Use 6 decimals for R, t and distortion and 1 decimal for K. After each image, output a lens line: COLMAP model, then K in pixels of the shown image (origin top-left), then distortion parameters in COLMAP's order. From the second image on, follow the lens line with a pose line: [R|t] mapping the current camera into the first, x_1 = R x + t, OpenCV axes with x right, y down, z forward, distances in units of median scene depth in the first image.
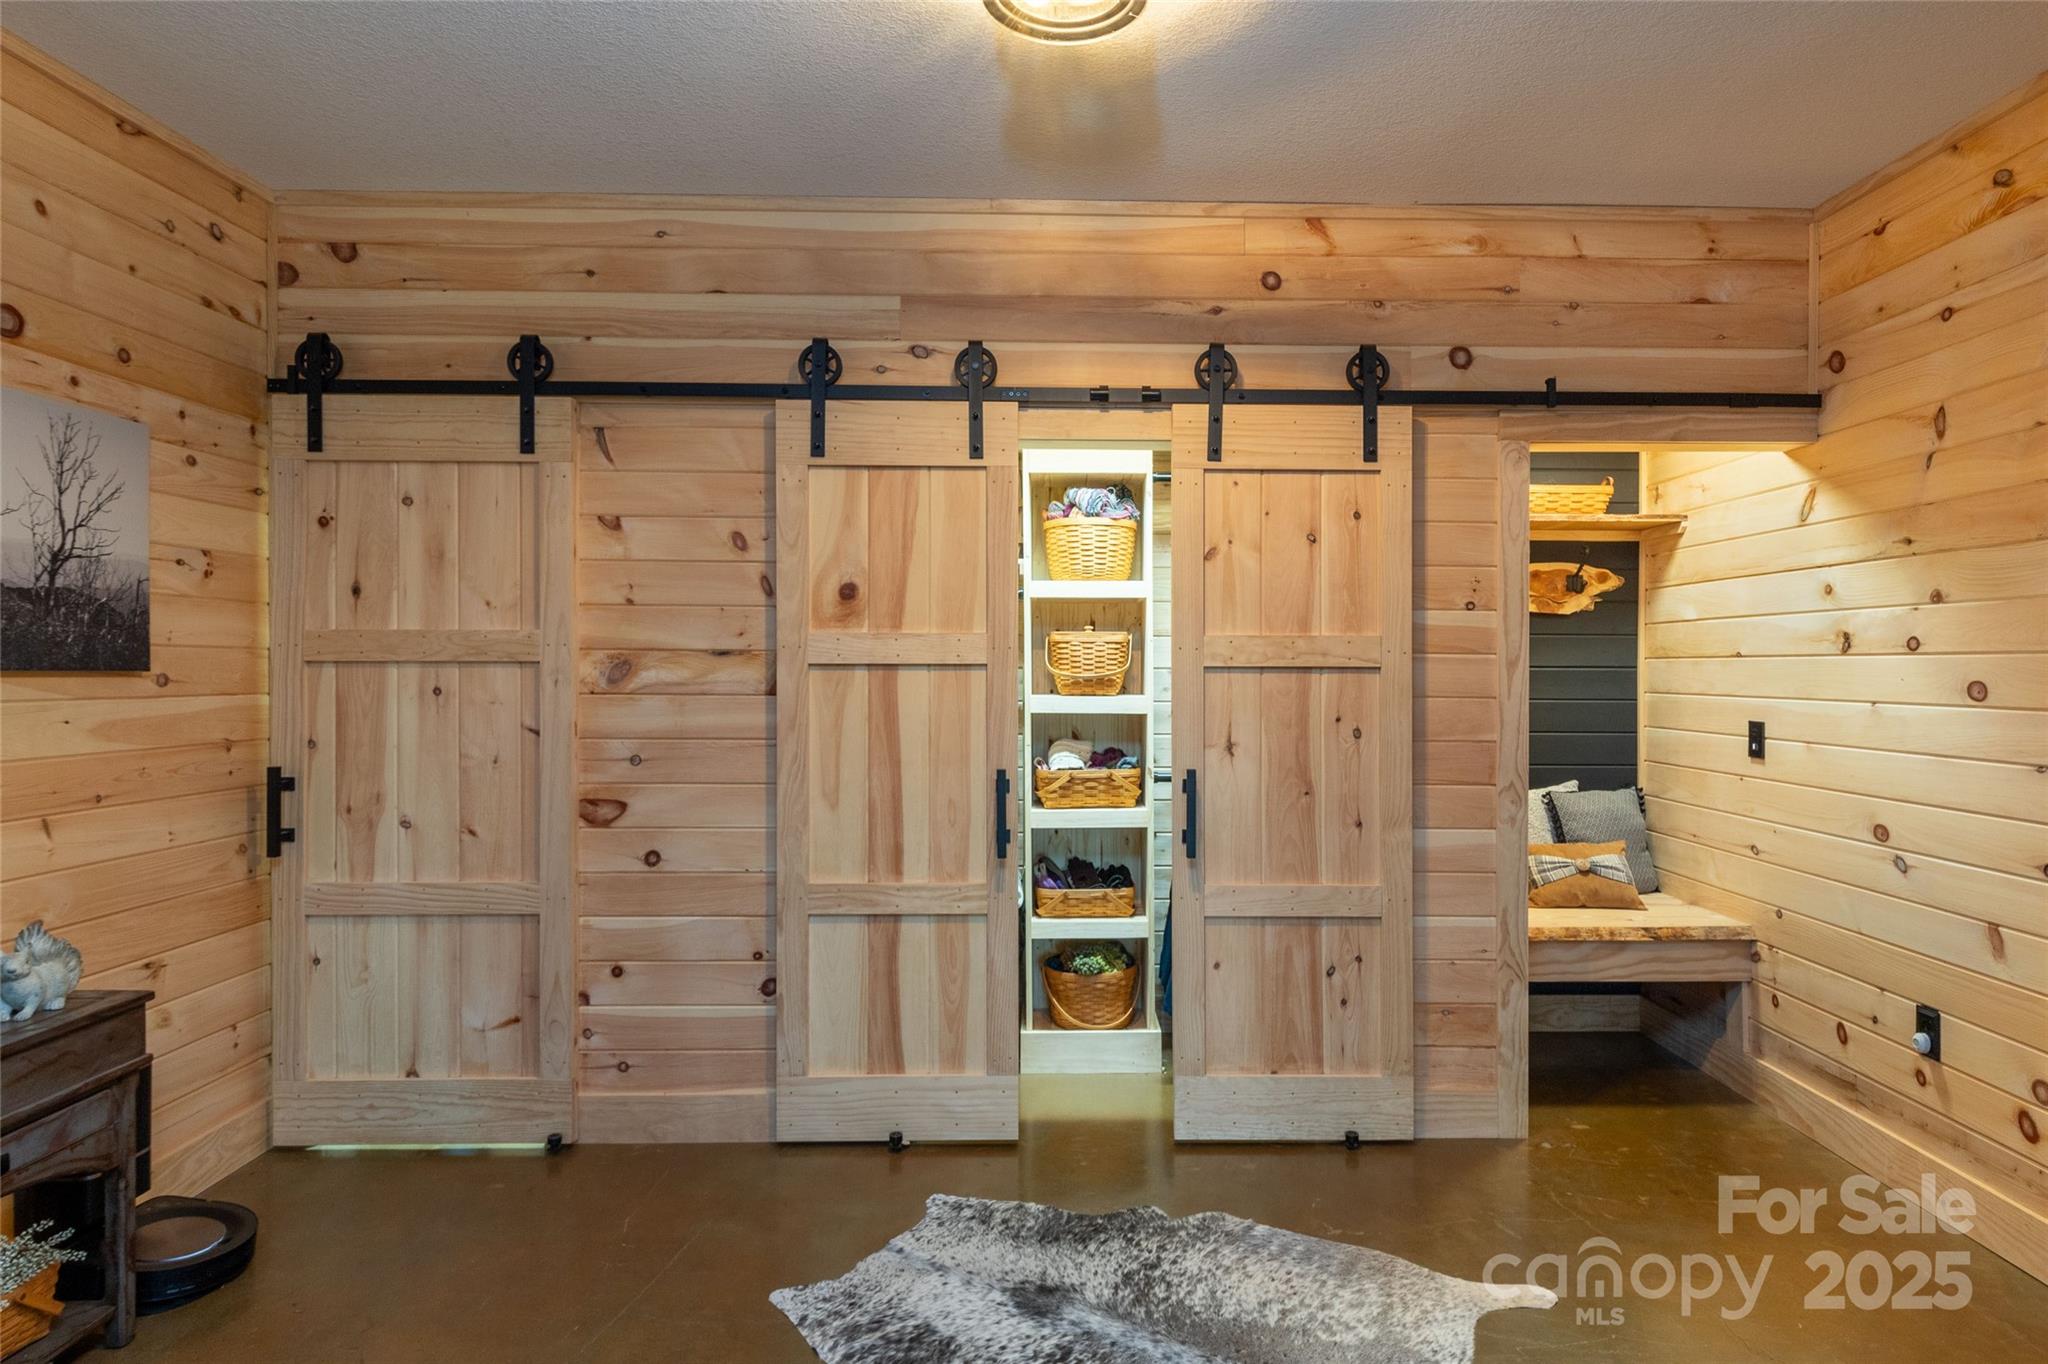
lens RADIAL K [[960.3, 0, 1027.5], [0, 960.3, 672.8], [0, 0, 1]] dist [0.000511, 0.000785]
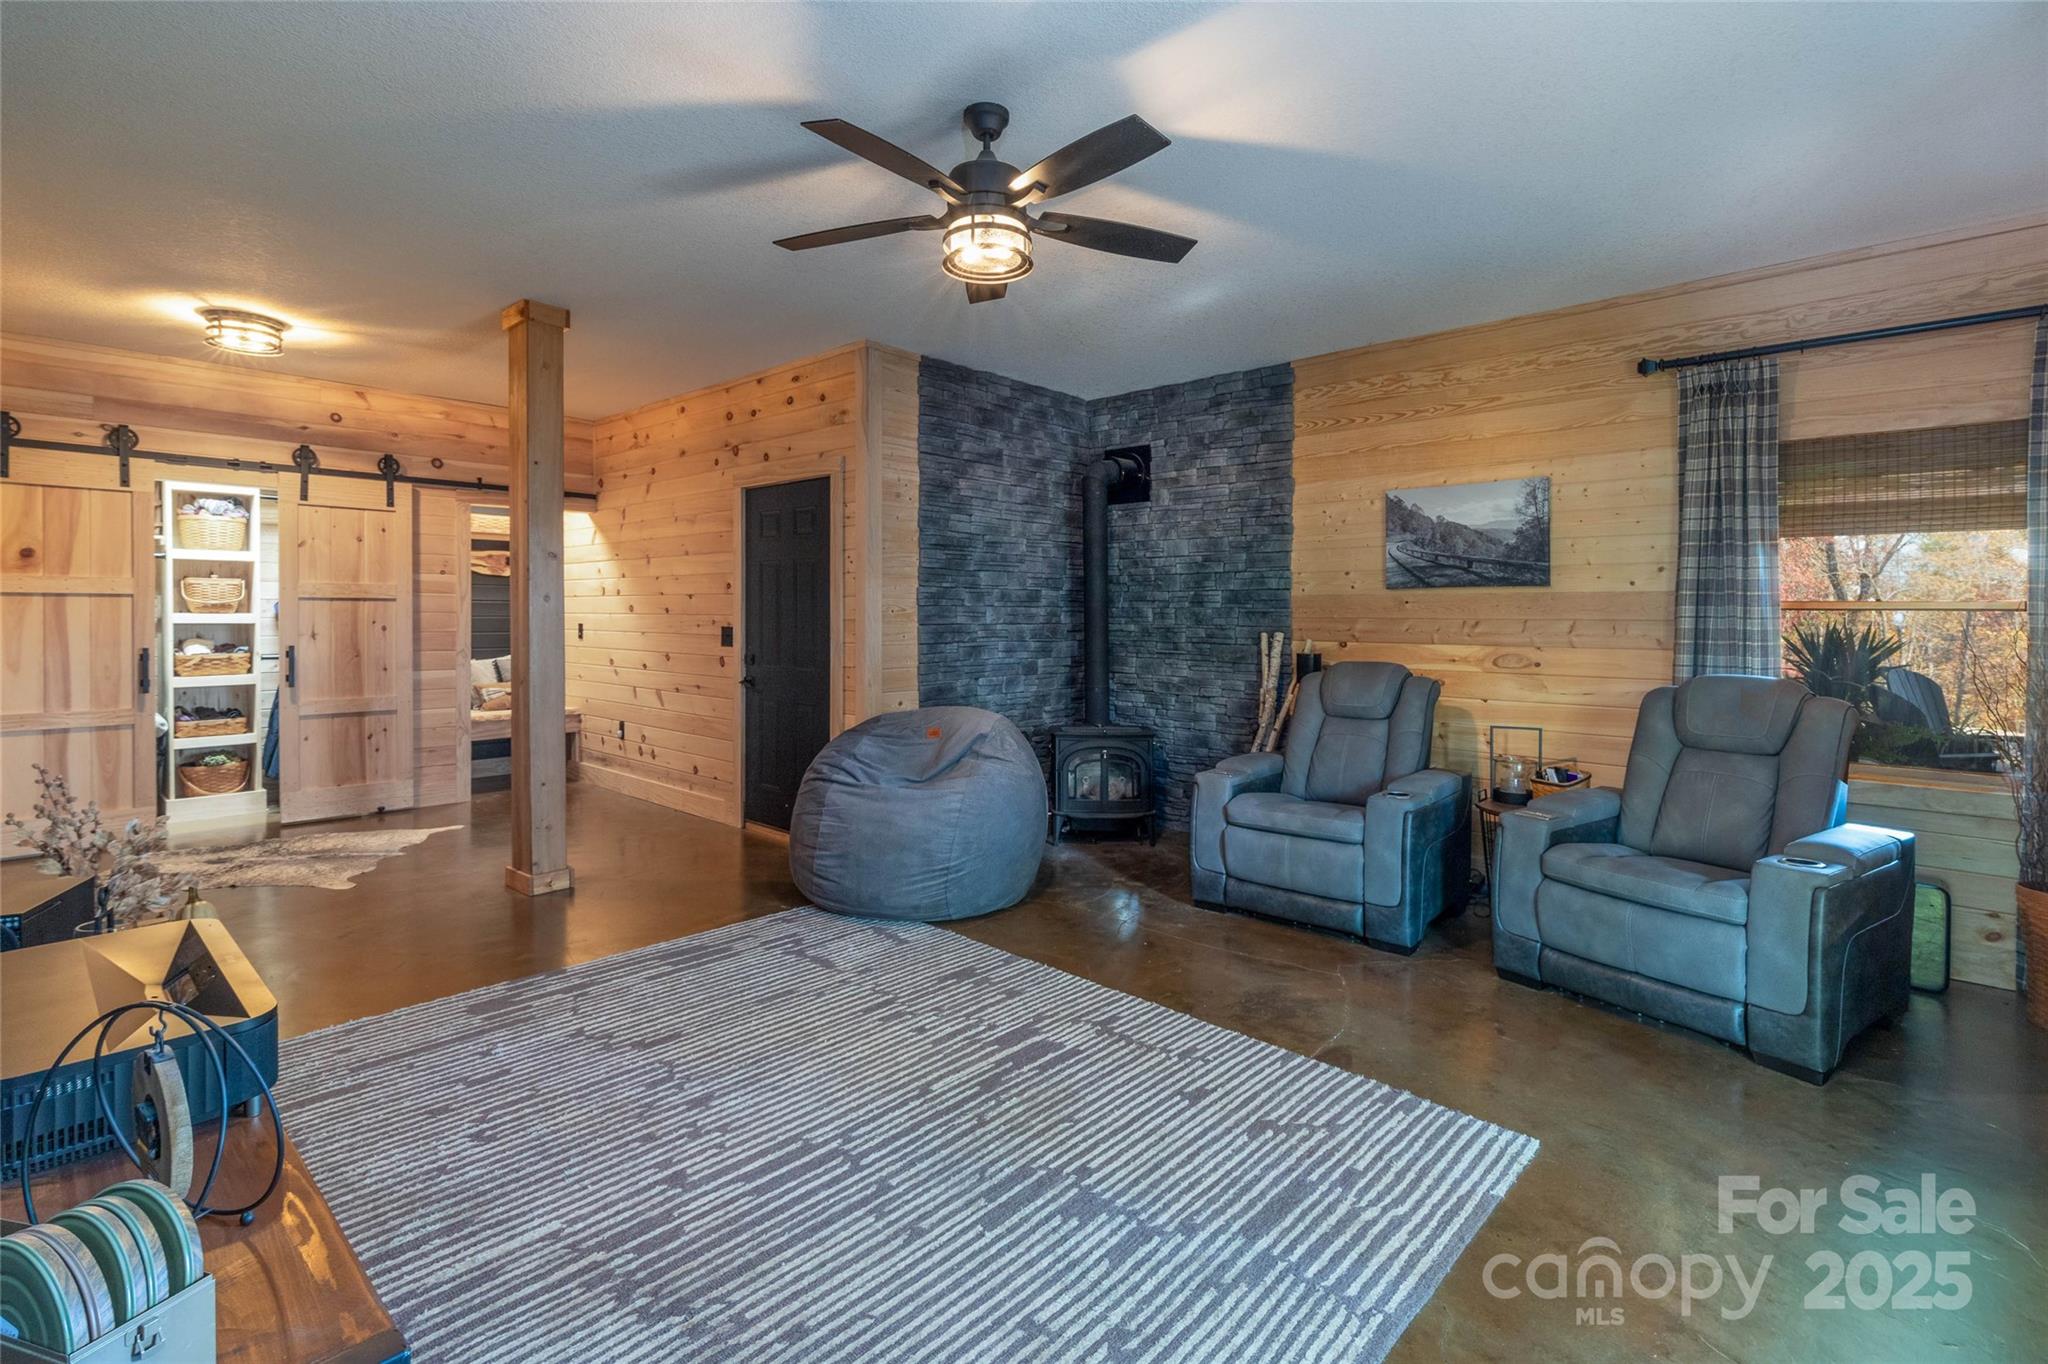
lens RADIAL K [[960.3, 0, 1063.9], [0, 960.3, 614.4], [0, 0, 1]] dist [0.000511, 0.000785]
pose [[0.618022, -0.001894, 0.786159, -0.386825], [0.004912, 0.999987, -0.001452, 0.037467], [-0.786146, 0.004760, 0.618023, -1.443024]]
